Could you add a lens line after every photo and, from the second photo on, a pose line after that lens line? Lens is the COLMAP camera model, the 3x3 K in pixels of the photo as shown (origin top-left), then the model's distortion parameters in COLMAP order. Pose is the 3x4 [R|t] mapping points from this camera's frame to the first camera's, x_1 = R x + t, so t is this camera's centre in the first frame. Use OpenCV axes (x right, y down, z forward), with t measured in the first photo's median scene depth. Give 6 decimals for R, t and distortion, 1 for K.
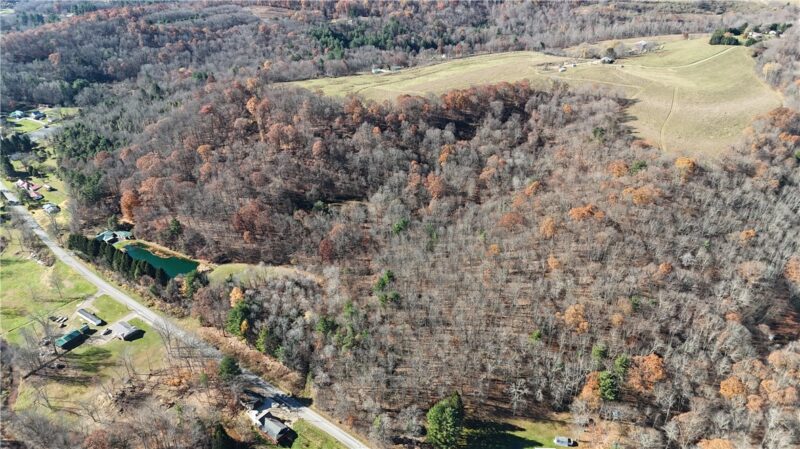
lens RADIAL K [[588.3, 0, 402.5], [0, 588.3, 223.5], [0, 0, 1]] dist [0.063271, -0.066663]
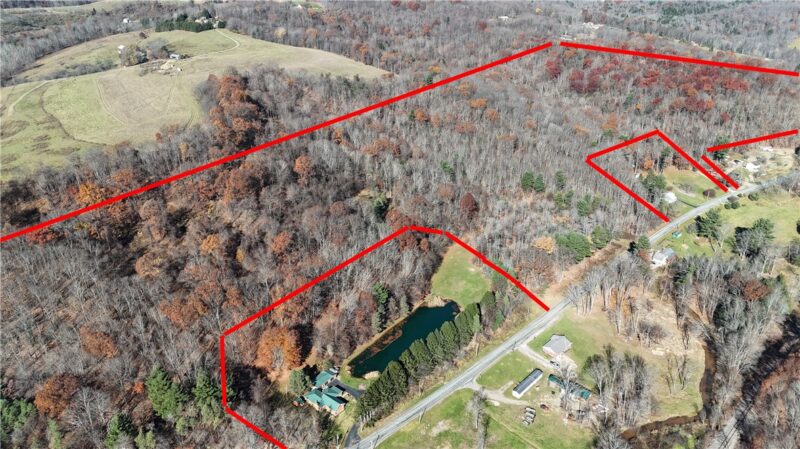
lens RADIAL K [[588.3, 0, 402.5], [0, 588.3, 223.5], [0, 0, 1]] dist [0.063271, -0.066663]
pose [[0.132849, -0.415735, 0.899731, -0.933274], [0.474860, 0.823505, 0.310399, -0.259375], [-0.869977, 0.386010, 0.306817, 0.686228]]
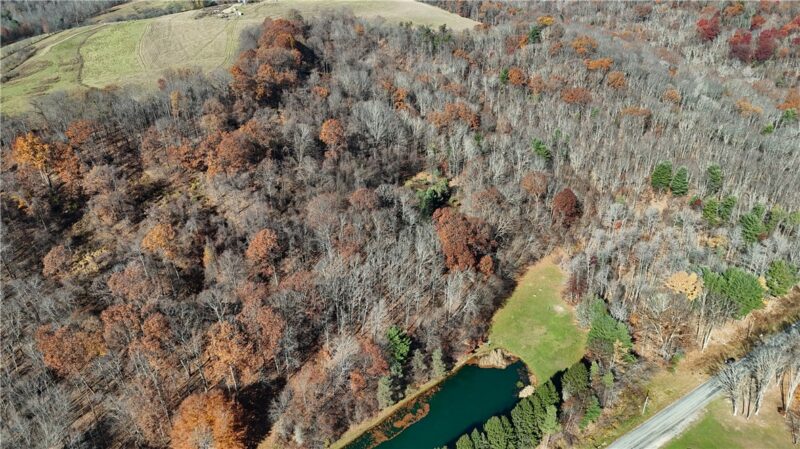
lens RADIAL K [[588.3, 0, 402.5], [0, 588.3, 223.5], [0, 0, 1]] dist [0.063271, -0.066663]
pose [[0.327322, -0.430827, 0.840981, -0.679139], [0.452608, 0.852751, 0.260695, -0.177476], [-0.829461, 0.295304, 0.474120, 0.718644]]
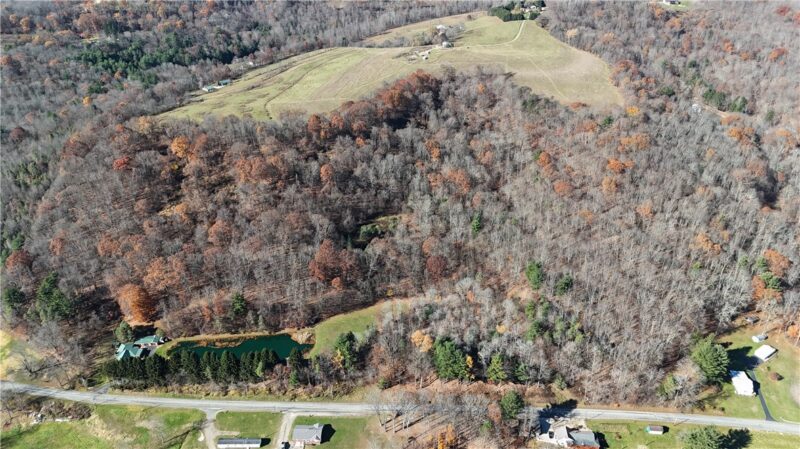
lens RADIAL K [[588.3, 0, 402.5], [0, 588.3, 223.5], [0, 0, 1]] dist [0.063271, -0.066663]
pose [[0.821921, -0.273634, 0.499571, -0.541701], [0.272257, 0.959106, 0.077408, -0.095335], [-0.500323, 0.072388, 0.862808, 0.176860]]
